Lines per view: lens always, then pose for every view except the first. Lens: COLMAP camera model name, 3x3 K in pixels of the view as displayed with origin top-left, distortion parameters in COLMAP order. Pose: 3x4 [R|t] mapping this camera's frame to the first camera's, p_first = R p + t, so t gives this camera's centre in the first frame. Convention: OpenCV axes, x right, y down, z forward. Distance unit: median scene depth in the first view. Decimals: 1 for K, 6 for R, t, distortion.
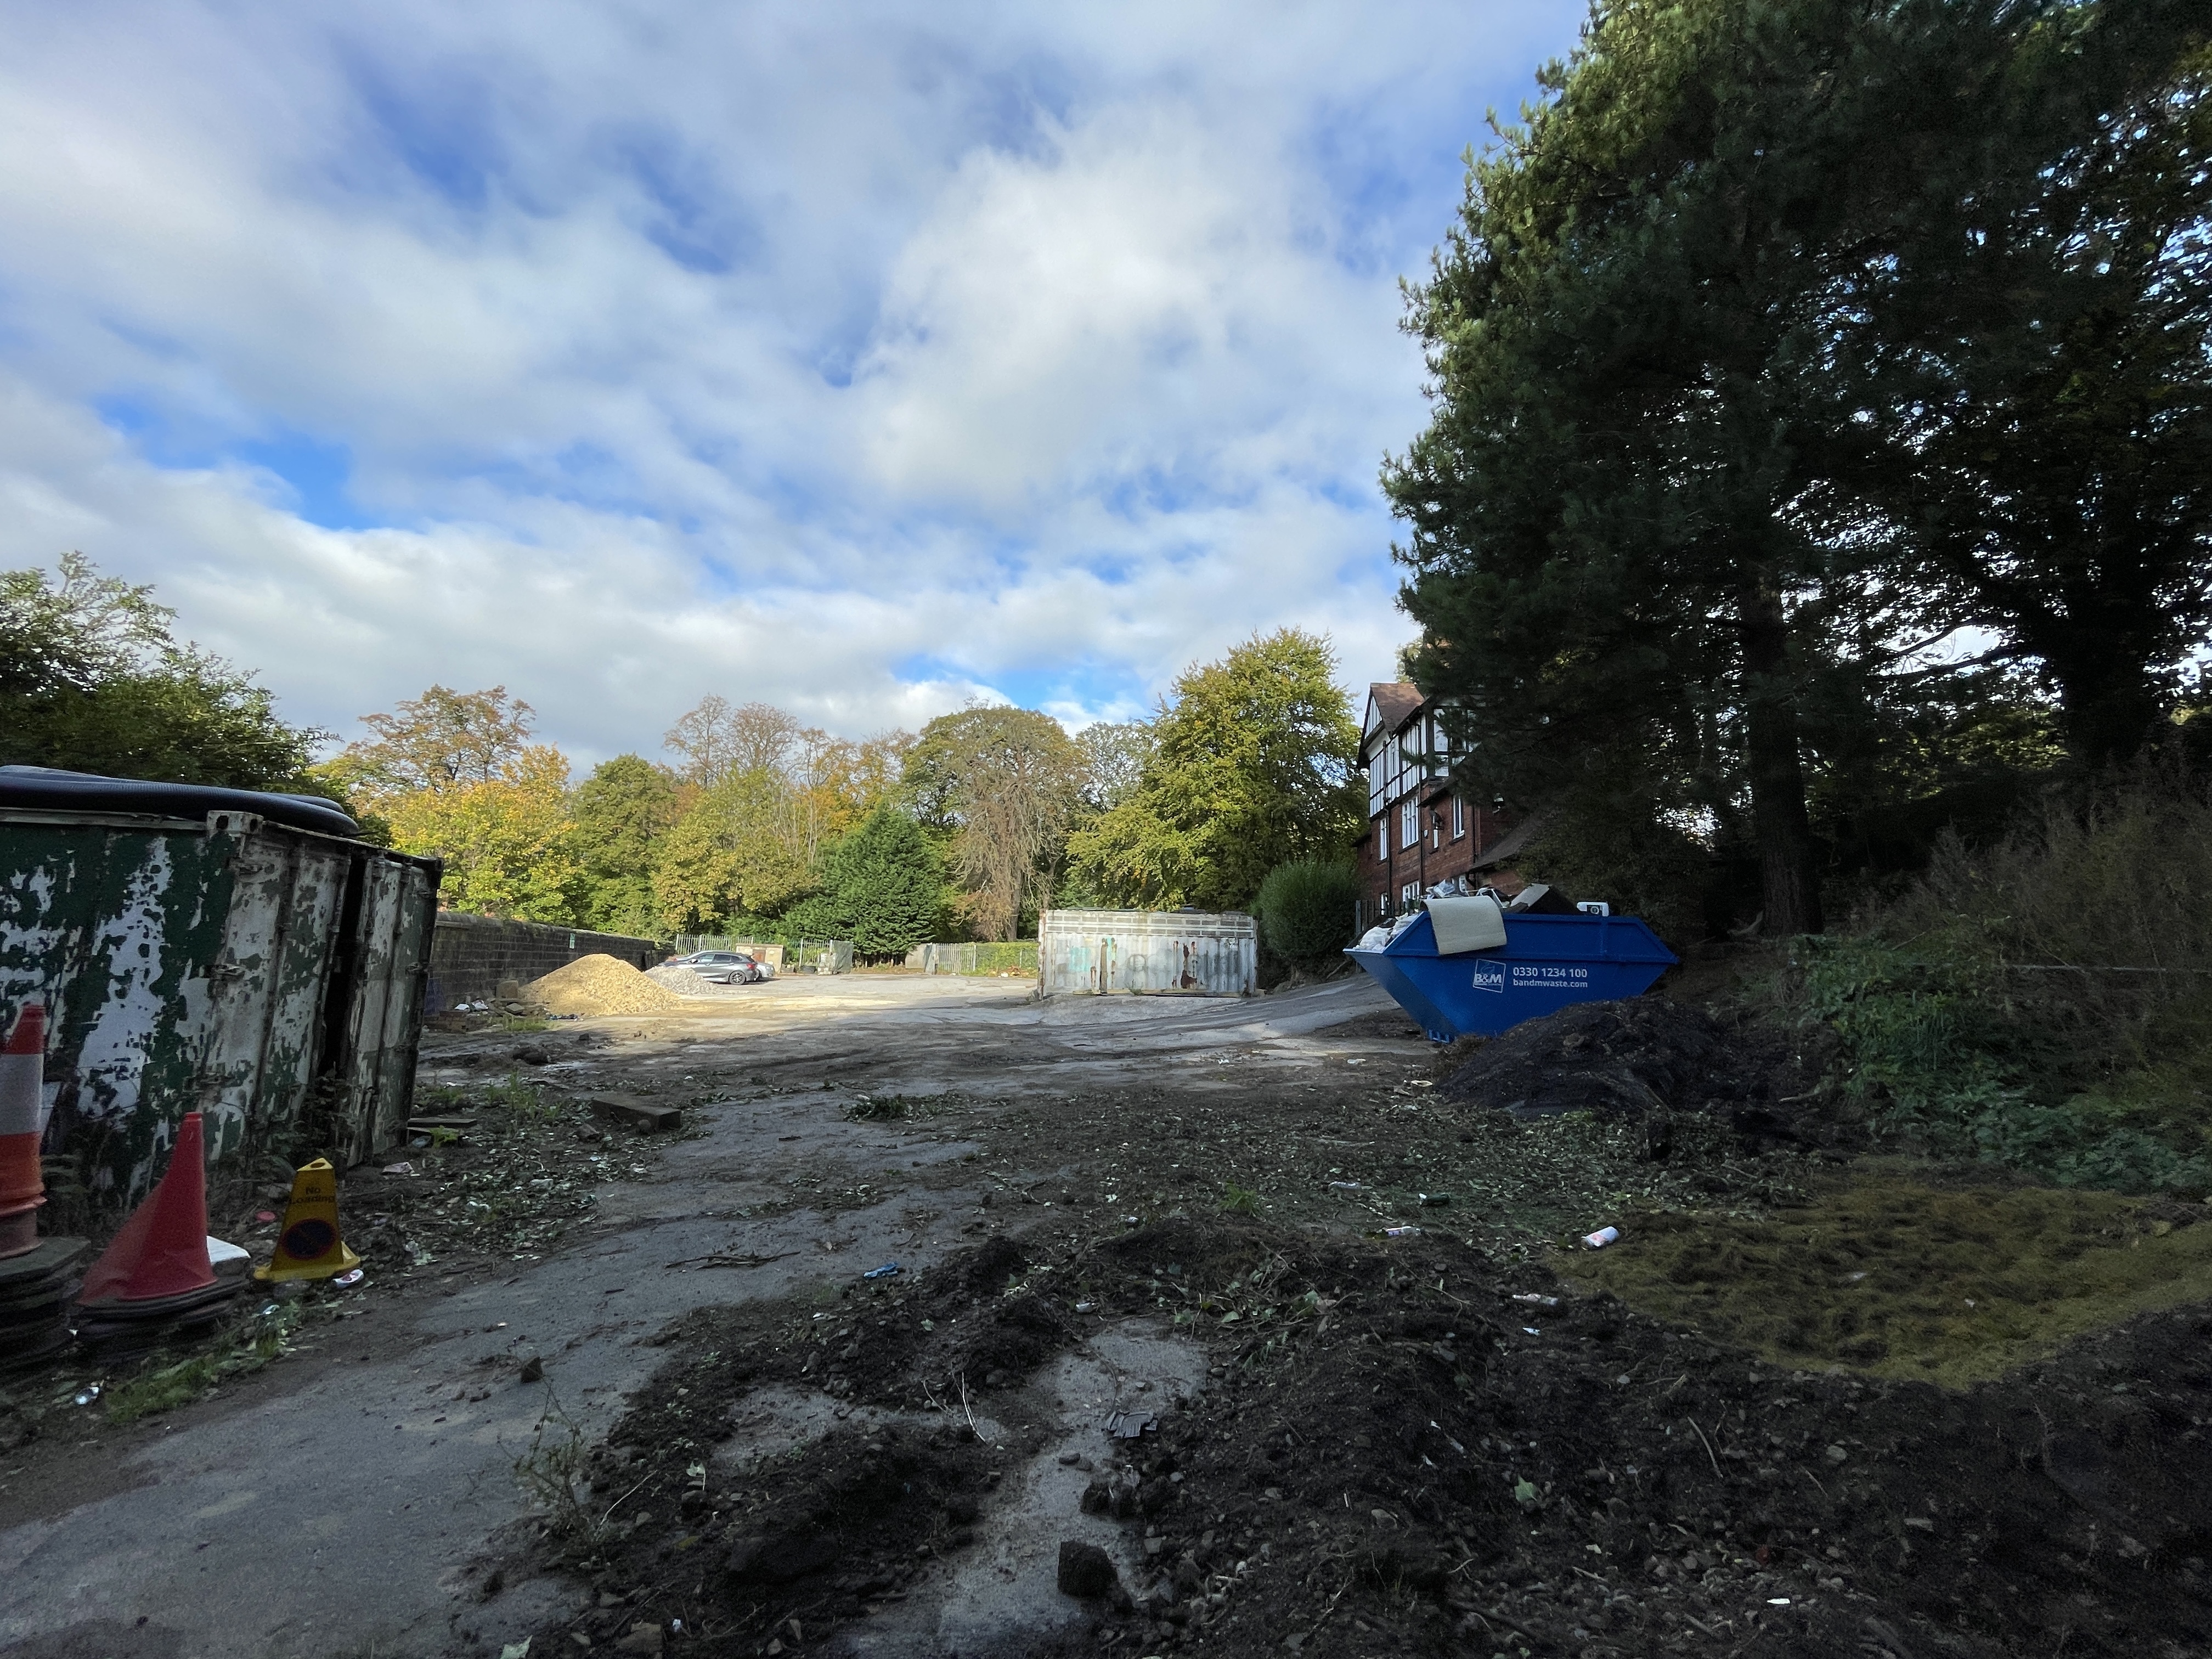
lens RADIAL K [[907.4, 0, 1108.4], [0, 907.4, 831.8], [0, 0, 1]] dist [0.002044, 0.000325]
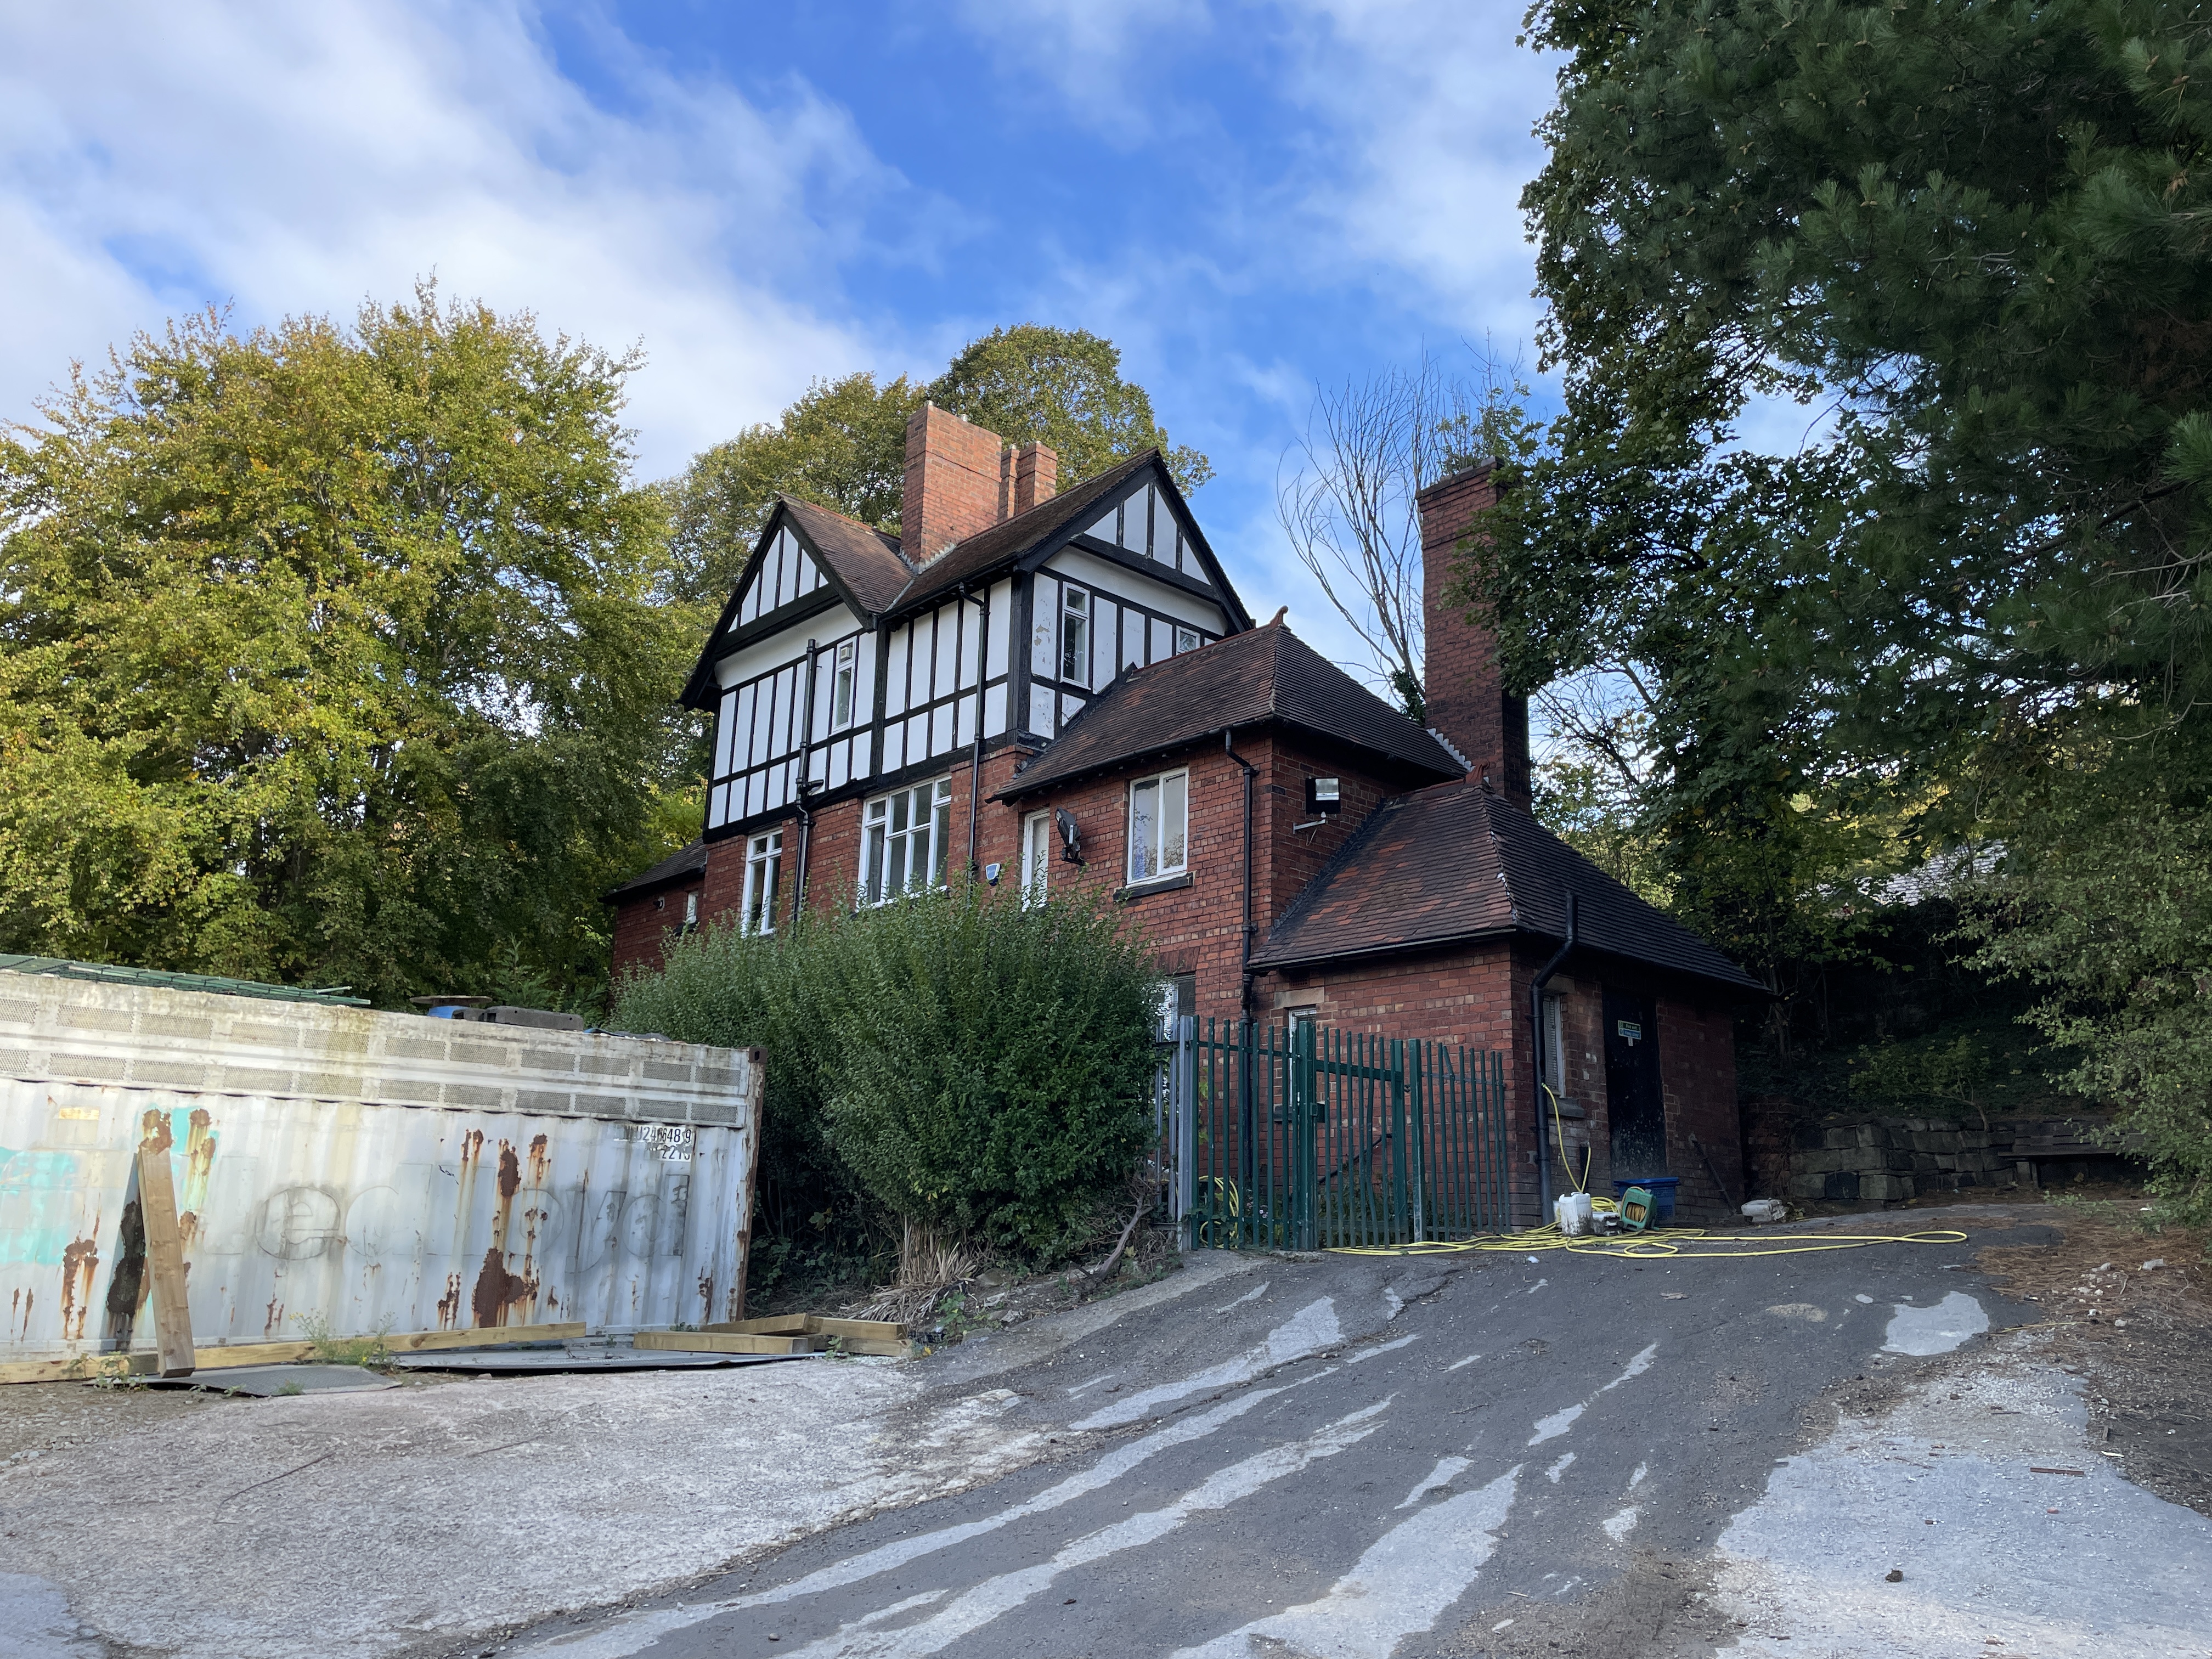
lens RADIAL K [[1651.5, 0, 1105.5], [0, 1651.5, 824.1], [0, 0, 1]] dist [-0.004080, -0.002115]
pose [[0.680008, 0.159234, 0.715705, -0.147301], [-0.099940, 0.987152, -0.124672, 0.076116], [-0.726362, 0.013251, 0.687185, 0.559944]]
